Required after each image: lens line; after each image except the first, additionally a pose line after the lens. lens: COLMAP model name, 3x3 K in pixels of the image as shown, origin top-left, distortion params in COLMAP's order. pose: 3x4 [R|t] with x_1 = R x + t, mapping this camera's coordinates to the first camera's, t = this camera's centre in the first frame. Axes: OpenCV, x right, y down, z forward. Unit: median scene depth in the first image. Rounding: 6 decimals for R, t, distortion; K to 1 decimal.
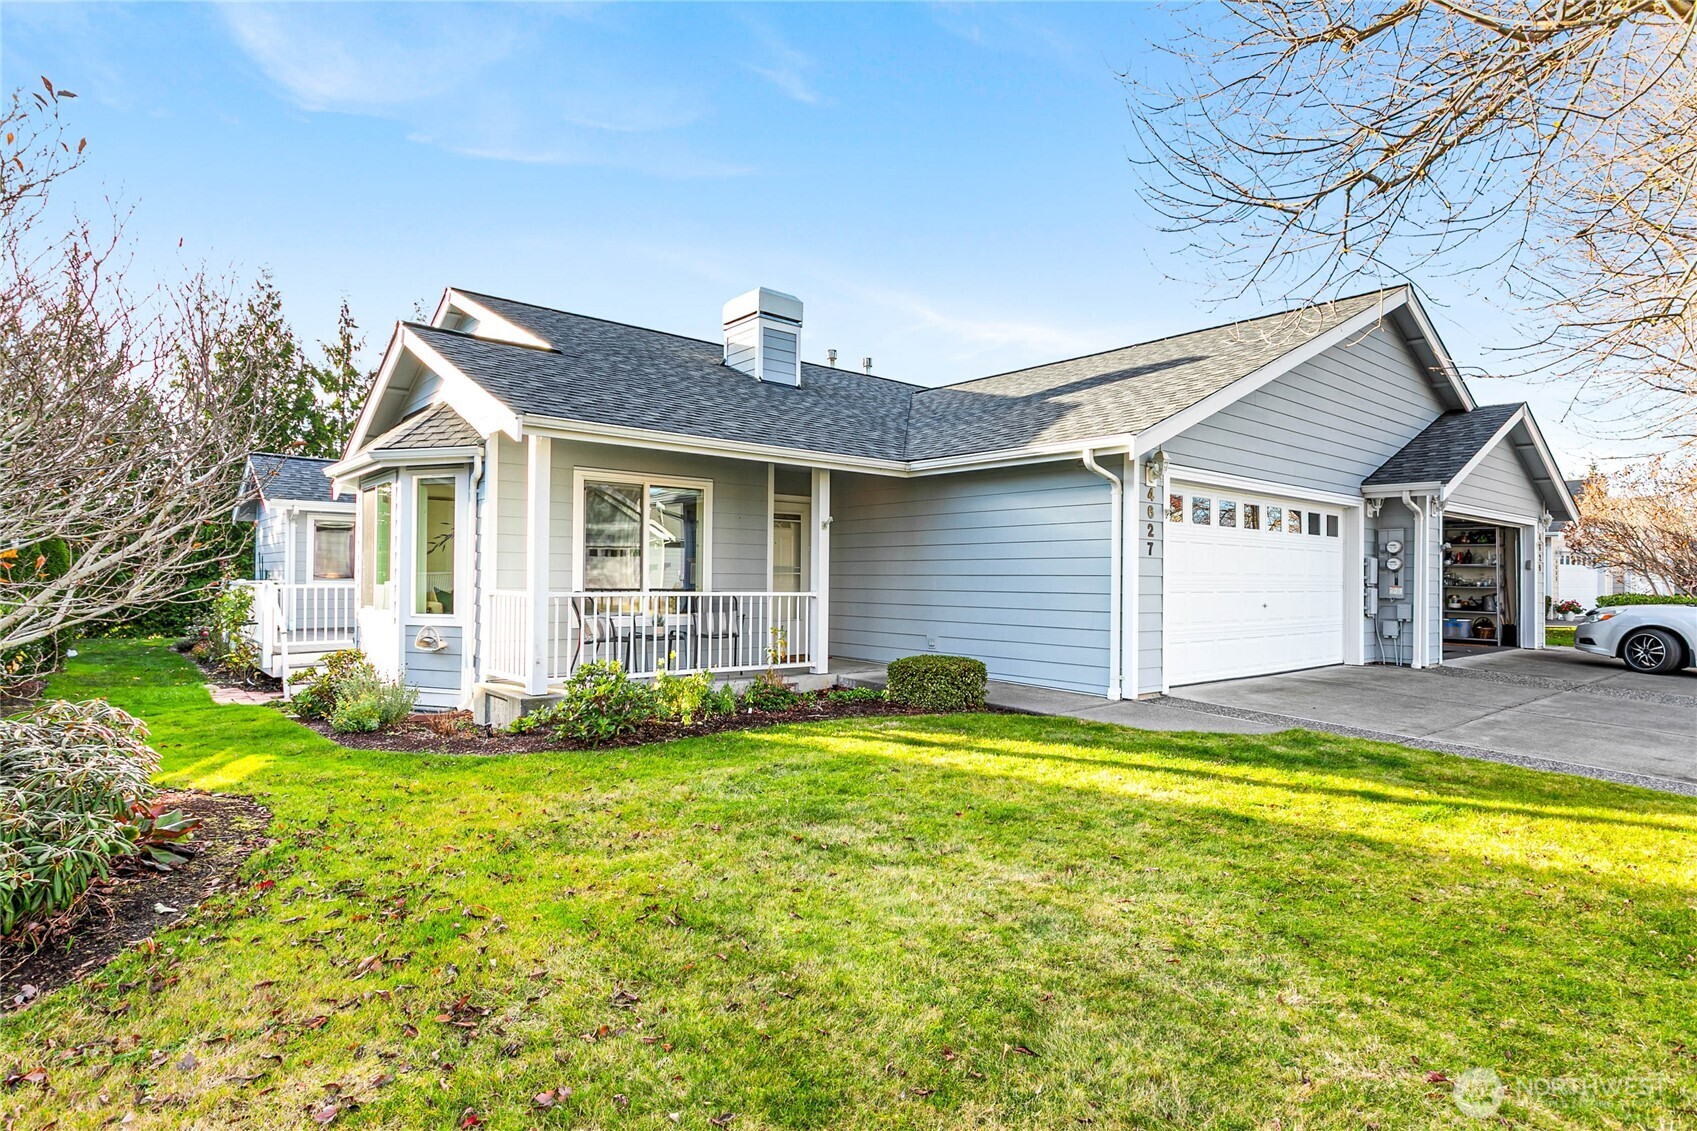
lens RADIAL K [[915.9, 0, 856.7], [0, 915.9, 566.5], [0, 0, 1]] dist [-0.003021, 0.002243]
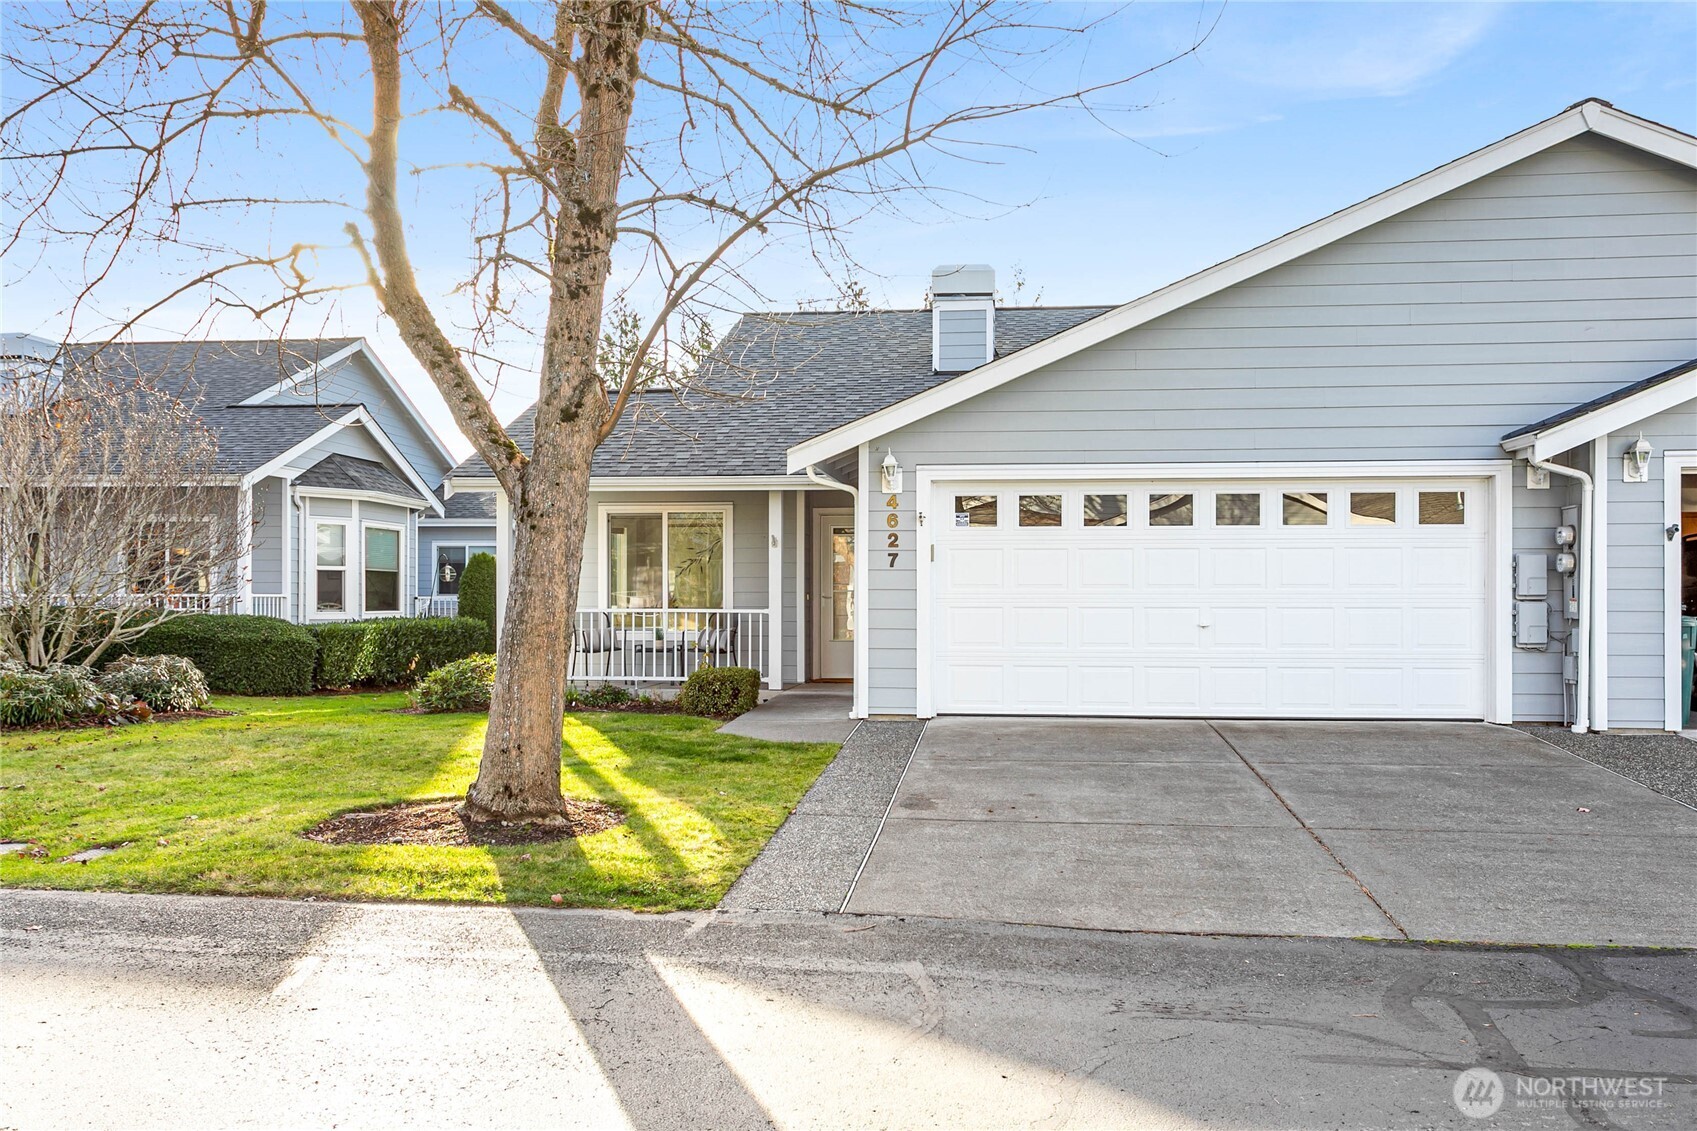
lens RADIAL K [[1502.6, 0, 811.7], [0, 1502.6, 602.1], [0, 0, 1]] dist [0.022999, 0.013986]
pose [[0.658521, -0.007301, -0.752527, 1.099524], [0.015530, 0.999872, 0.003890, 0.012644], [0.752402, -0.014248, 0.658550, -0.055529]]
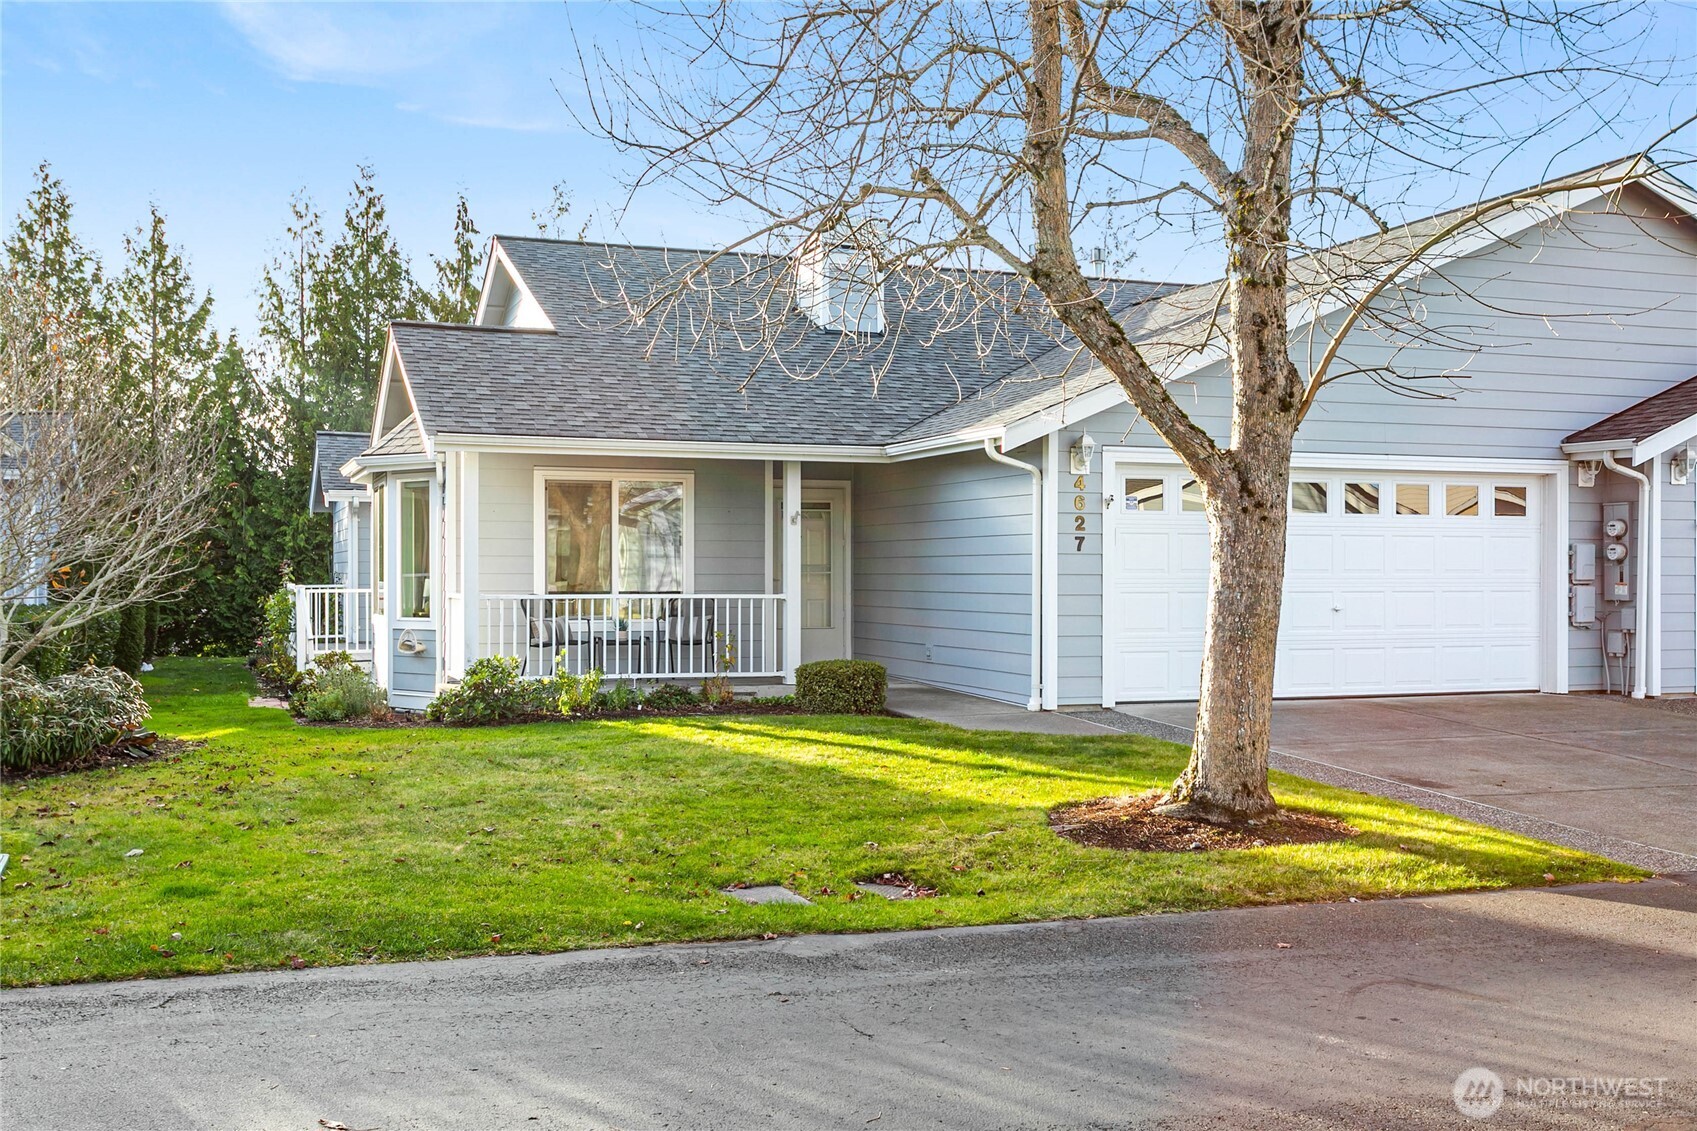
lens RADIAL K [[1786.7, 0, 842.9], [0, 1786.7, 580.3], [0, 0, 1]] dist [0.017335, 0.000000]
pose [[0.934706, -0.006996, -0.355352, 0.561805], [0.012698, 0.999825, 0.013718, -0.008263], [0.355194, -0.017335, 0.934632, -0.554719]]
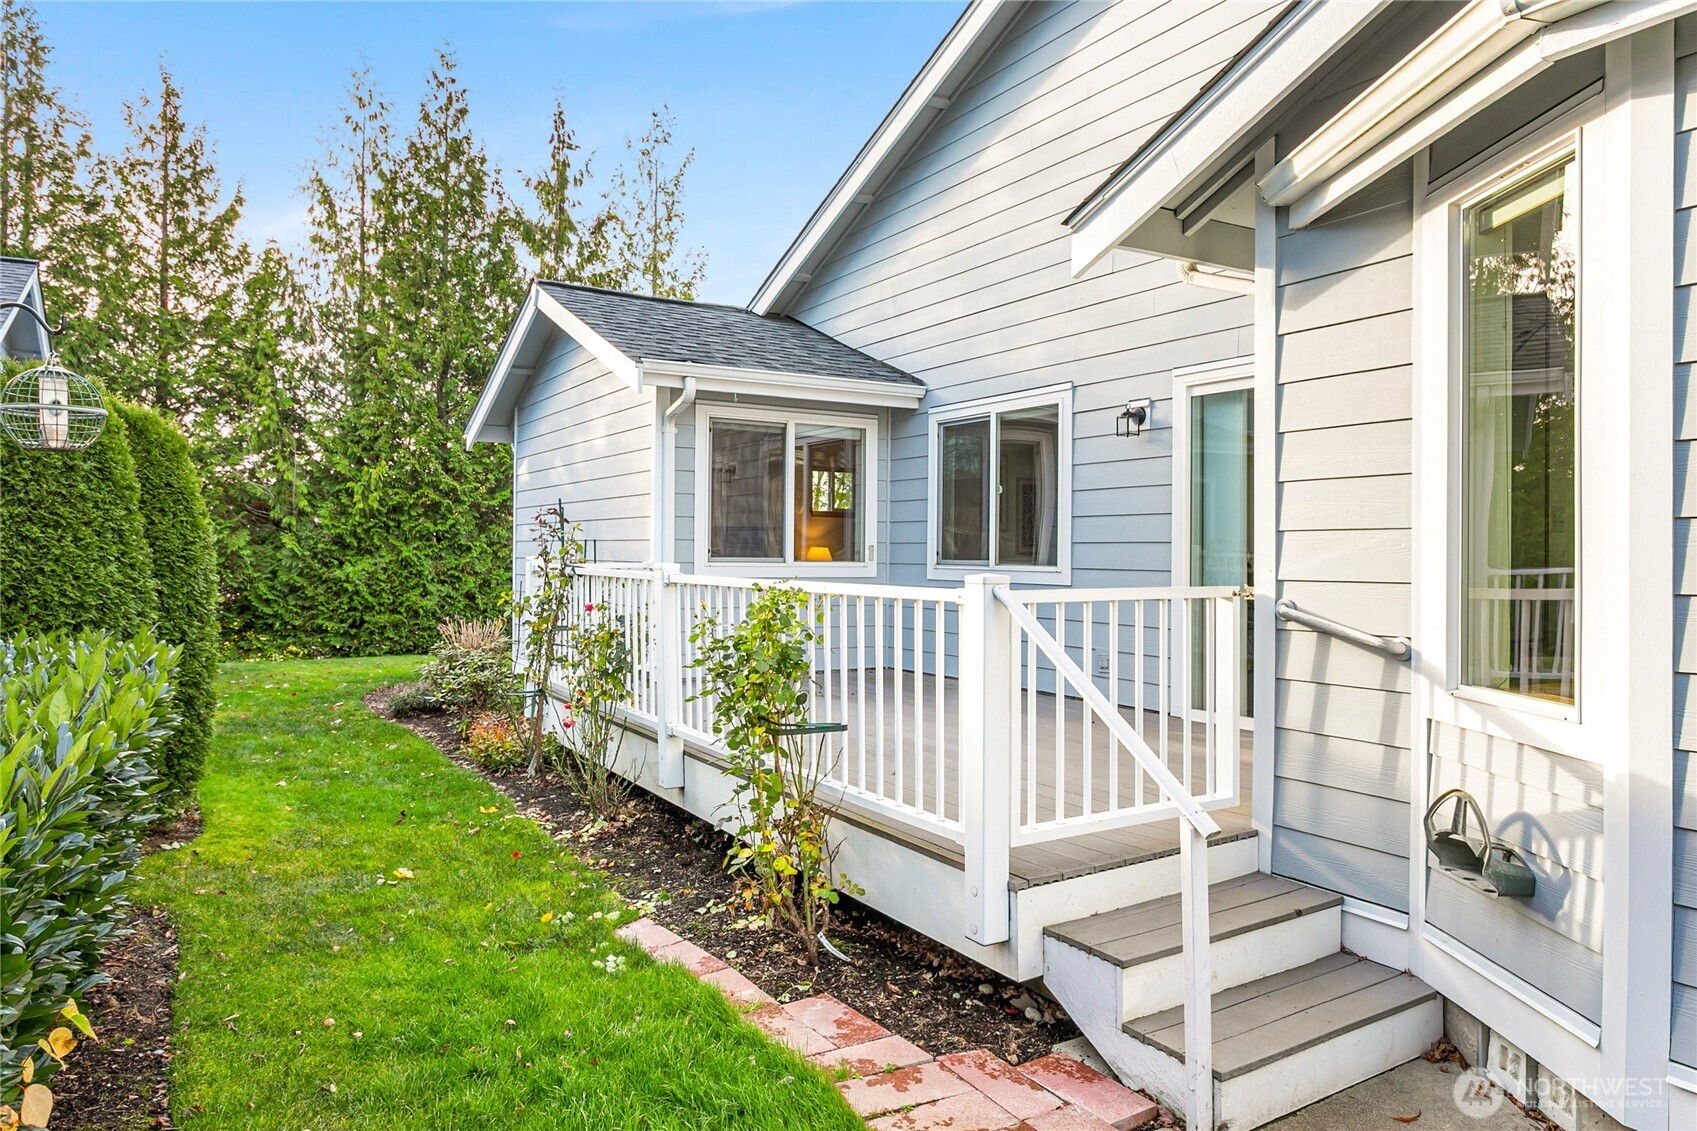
lens RADIAL K [[1141.9, 0, 853.5], [0, 1141.9, 550.6], [0, 0, 1]] dist [-0.004638, 0.003444]
pose [[0.987410, 0.000634, -0.158183, -0.610556], [0.001147, 0.999937, 0.011168, 0.004269], [0.158180, -0.011209, 0.987347, 0.678492]]
